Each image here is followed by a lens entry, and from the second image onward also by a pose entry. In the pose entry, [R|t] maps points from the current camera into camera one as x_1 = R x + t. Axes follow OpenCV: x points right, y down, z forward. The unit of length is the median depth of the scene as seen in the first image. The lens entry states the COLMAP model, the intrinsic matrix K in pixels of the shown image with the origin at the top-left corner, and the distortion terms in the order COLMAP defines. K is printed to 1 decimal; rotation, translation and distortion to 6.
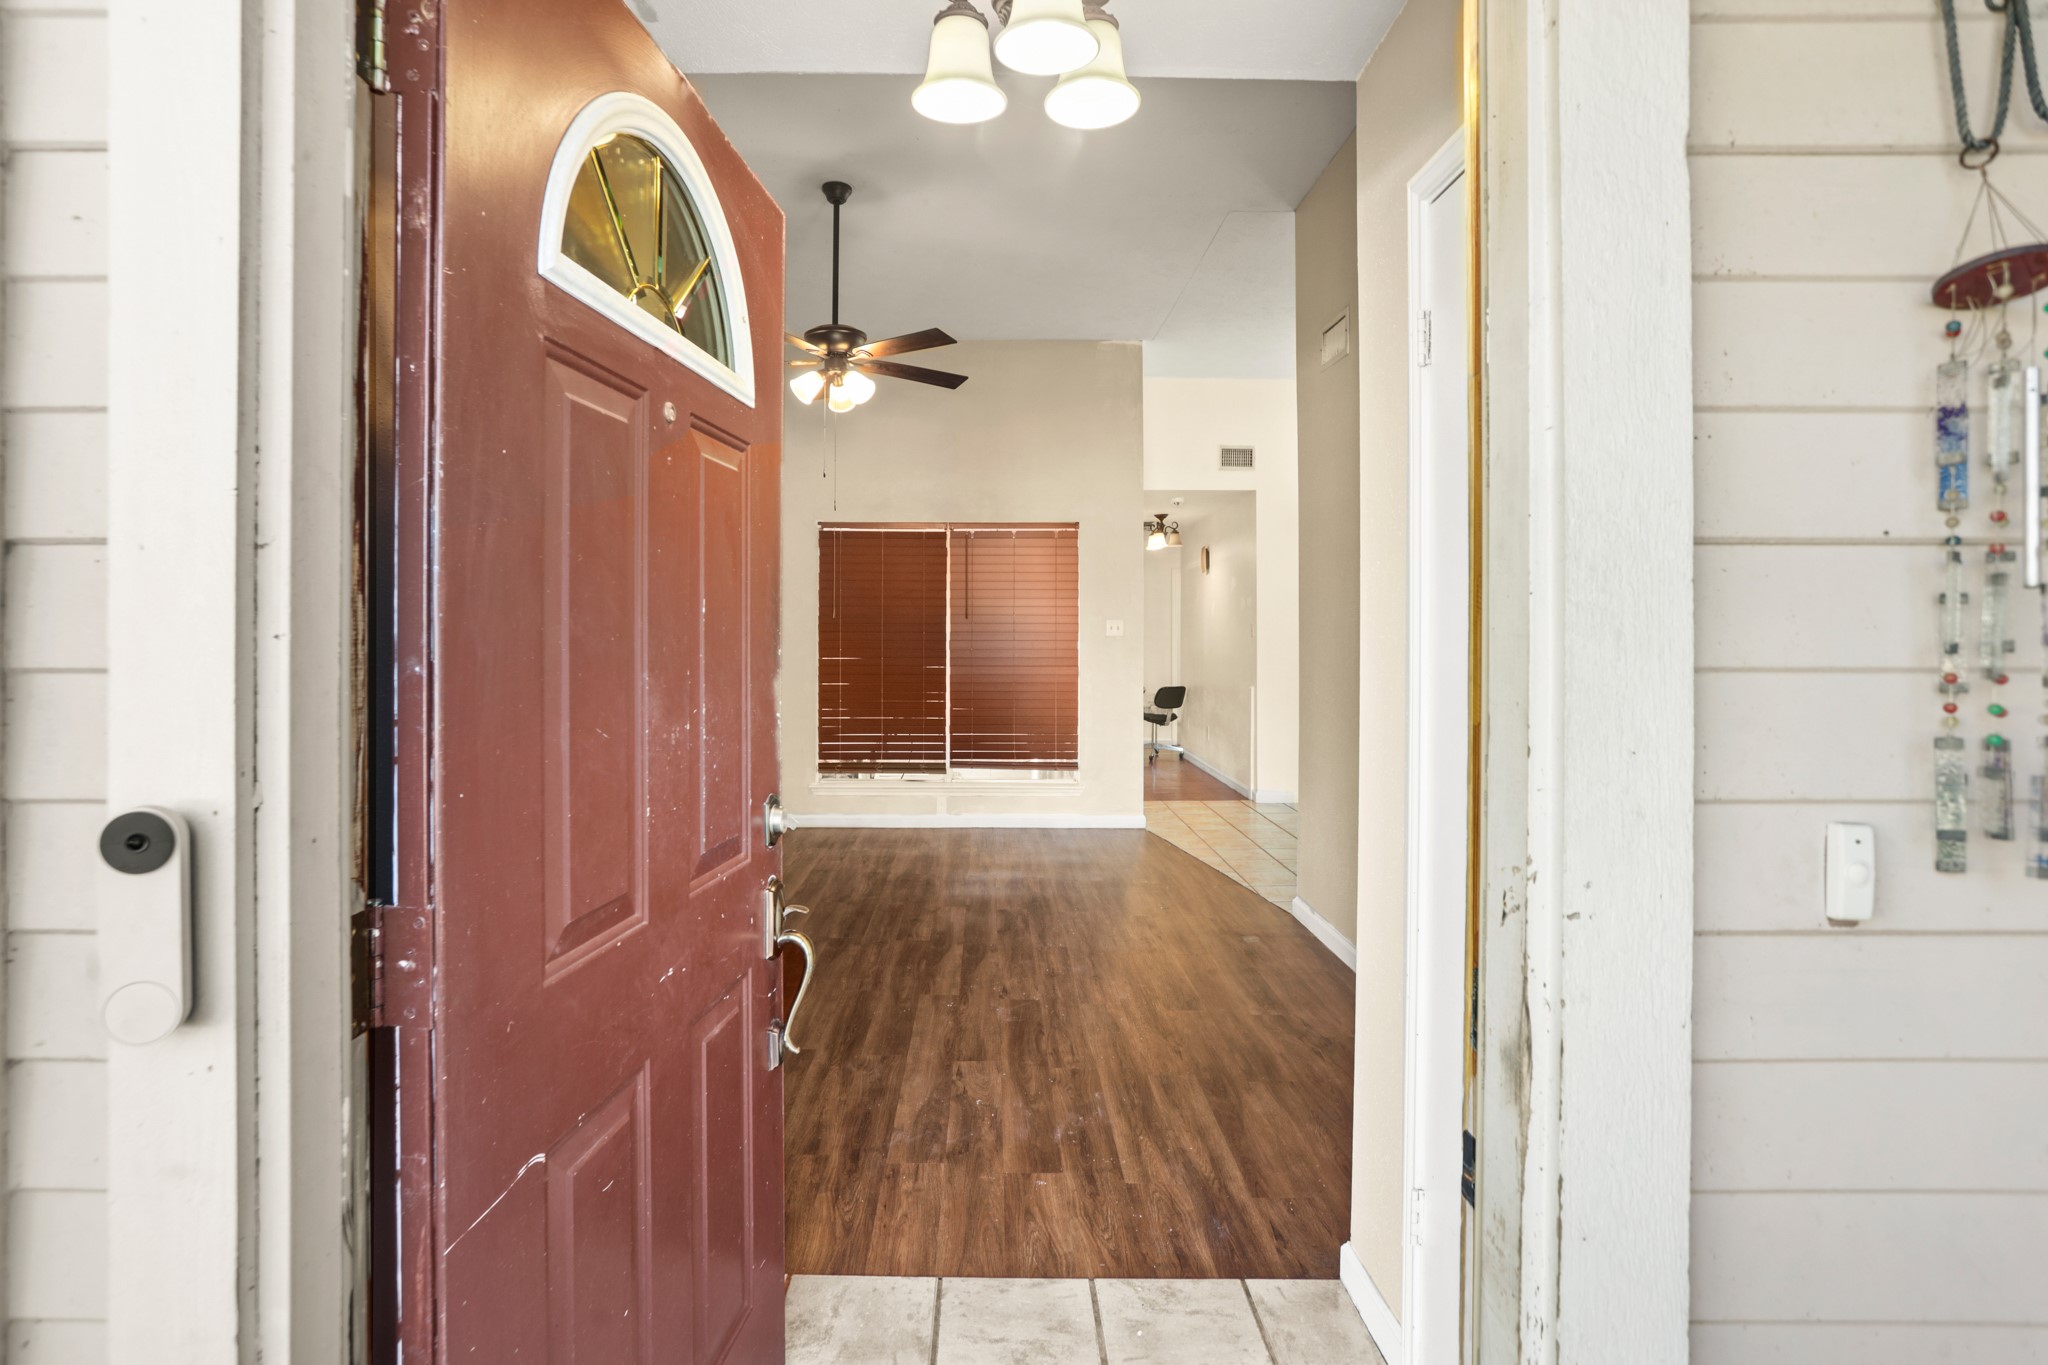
lens RADIAL K [[1023.2, 0, 986.8], [0, 1023.2, 649.9], [0, 0, 1]] dist [-0.064167, 0.041647]
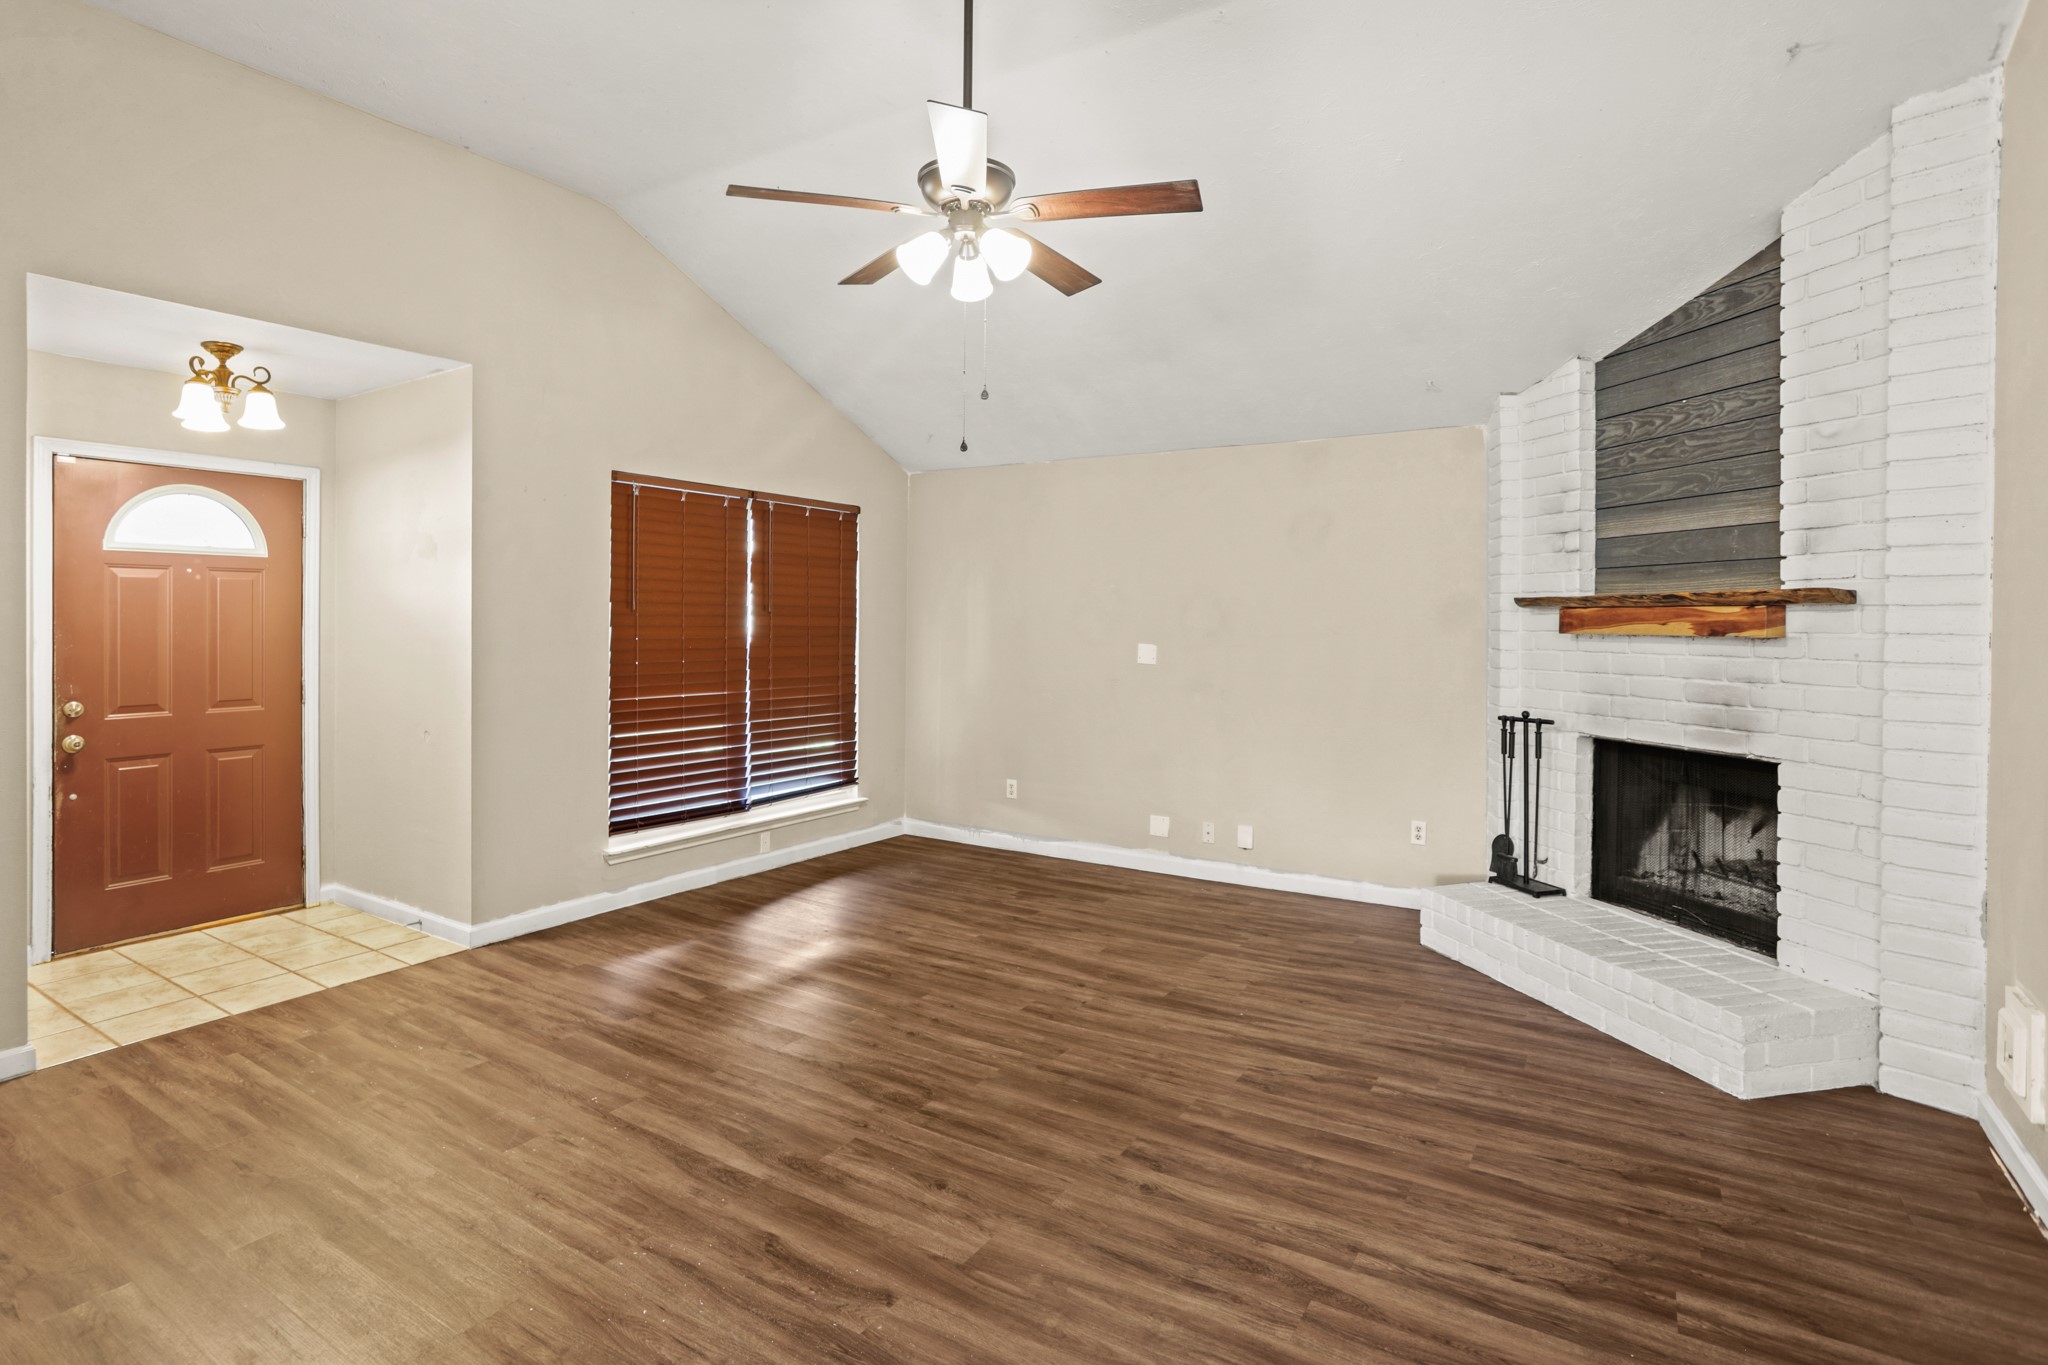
lens RADIAL K [[1028.1, 0, 983.4], [0, 1028.1, 619.9], [0, 0, 1]] dist [-0.058198, 0.036177]
pose [[-0.549991, -0.002178, -0.835168, 0.375899], [-0.016979, 0.999819, 0.008573, -0.038039], [0.834998, 0.018895, -0.549929, 1.355872]]
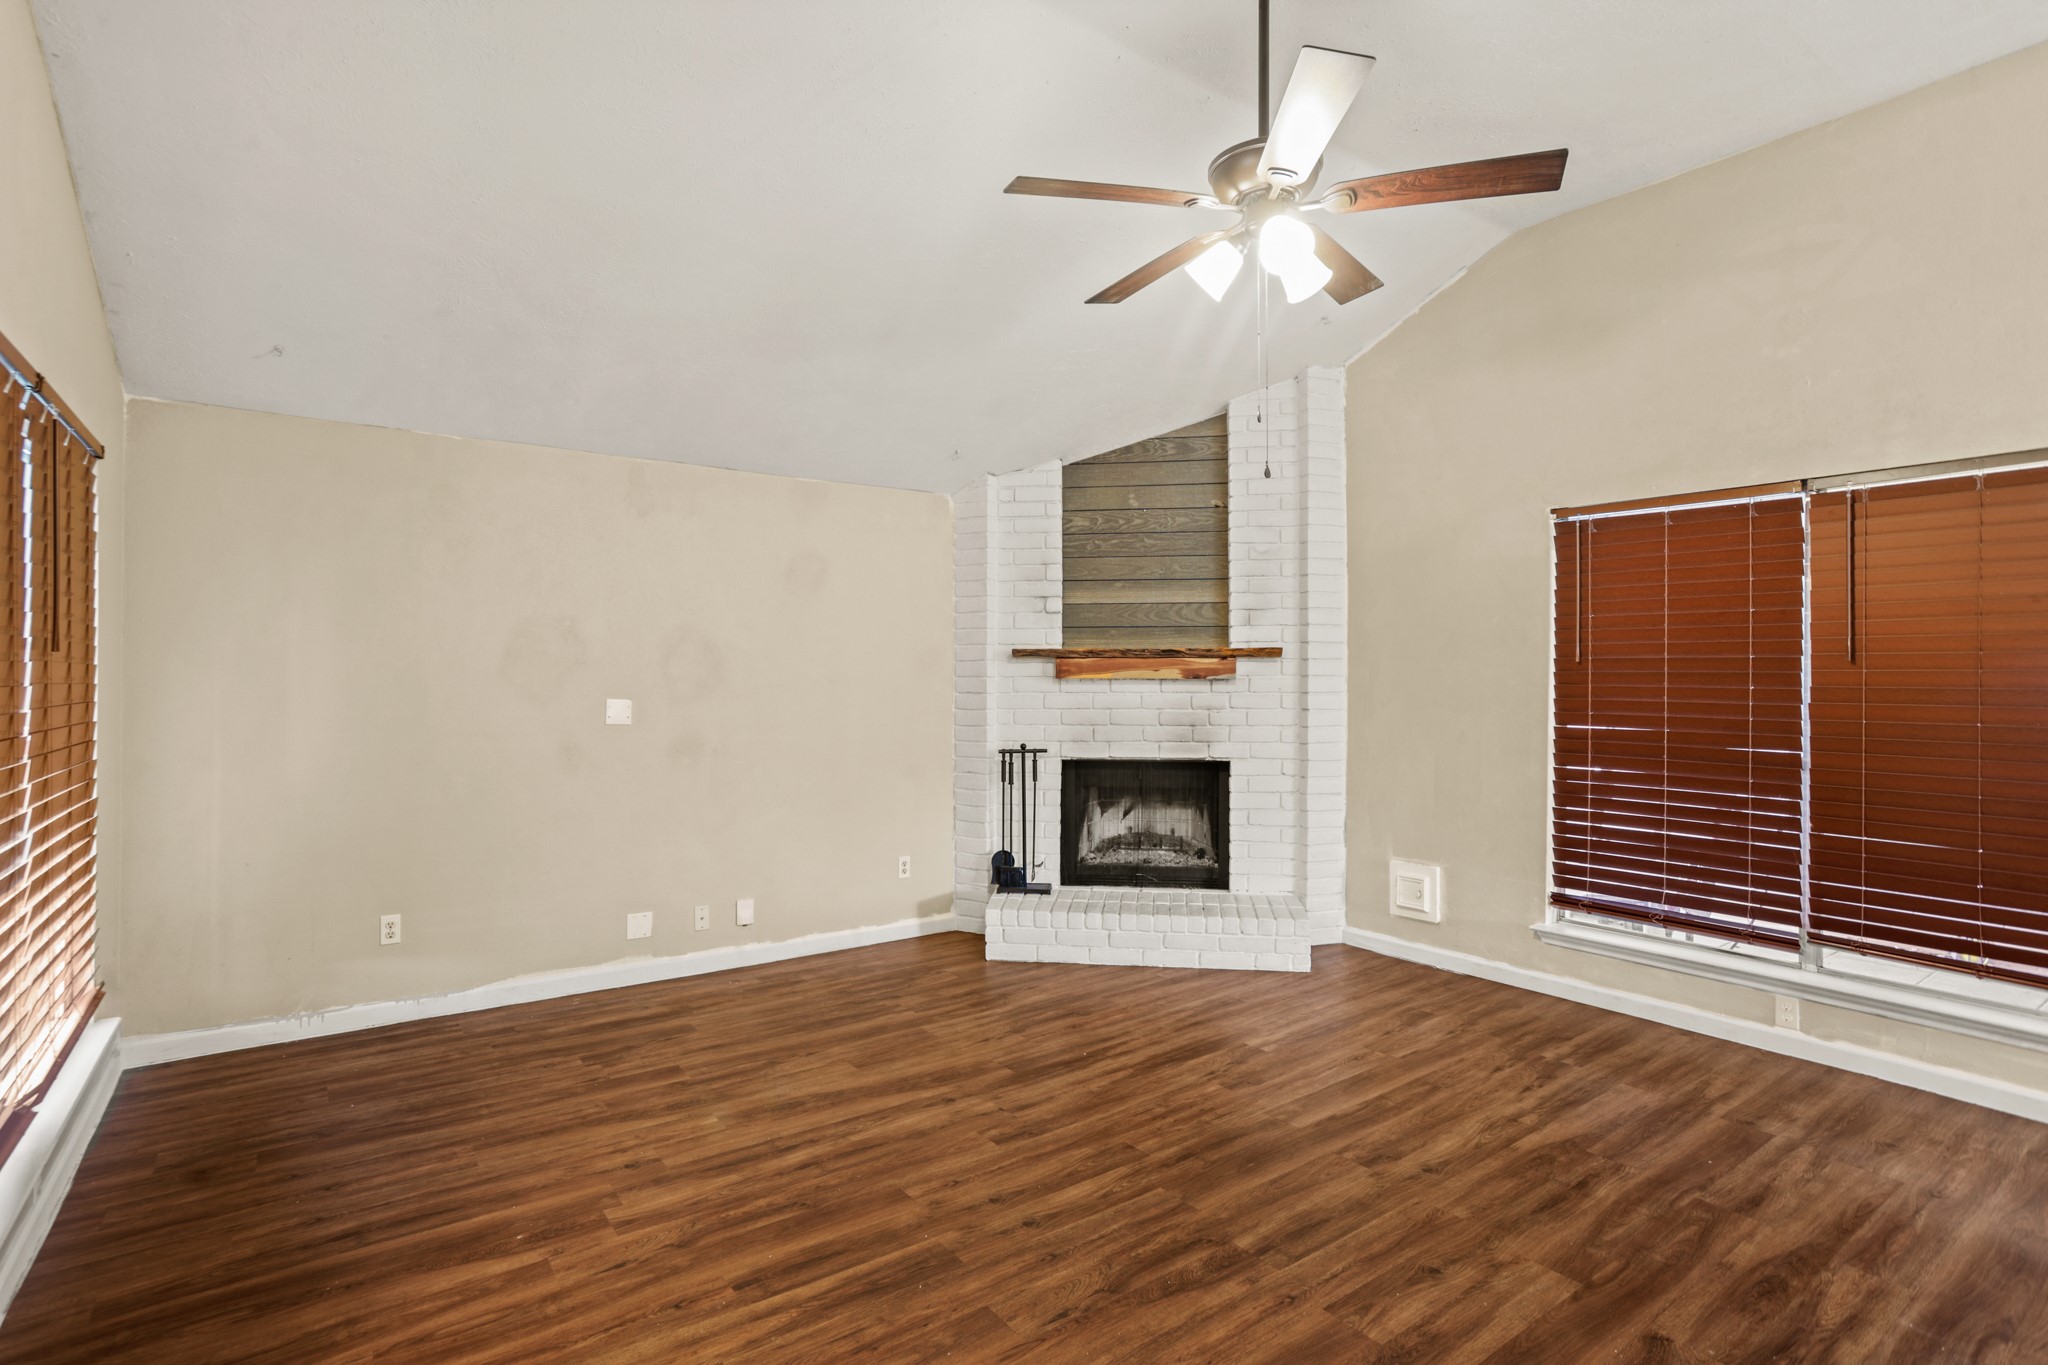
lens RADIAL K [[1013.3, 0, 987.1], [0, 1013.3, 668.4], [0, 0, 1]] dist [-0.058402, 0.033858]
pose [[0.574434, -0.002479, -0.818547, 0.211115], [-0.012660, 0.999849, -0.011913, -0.023210], [0.818453, 0.017206, 0.574315, 0.557363]]
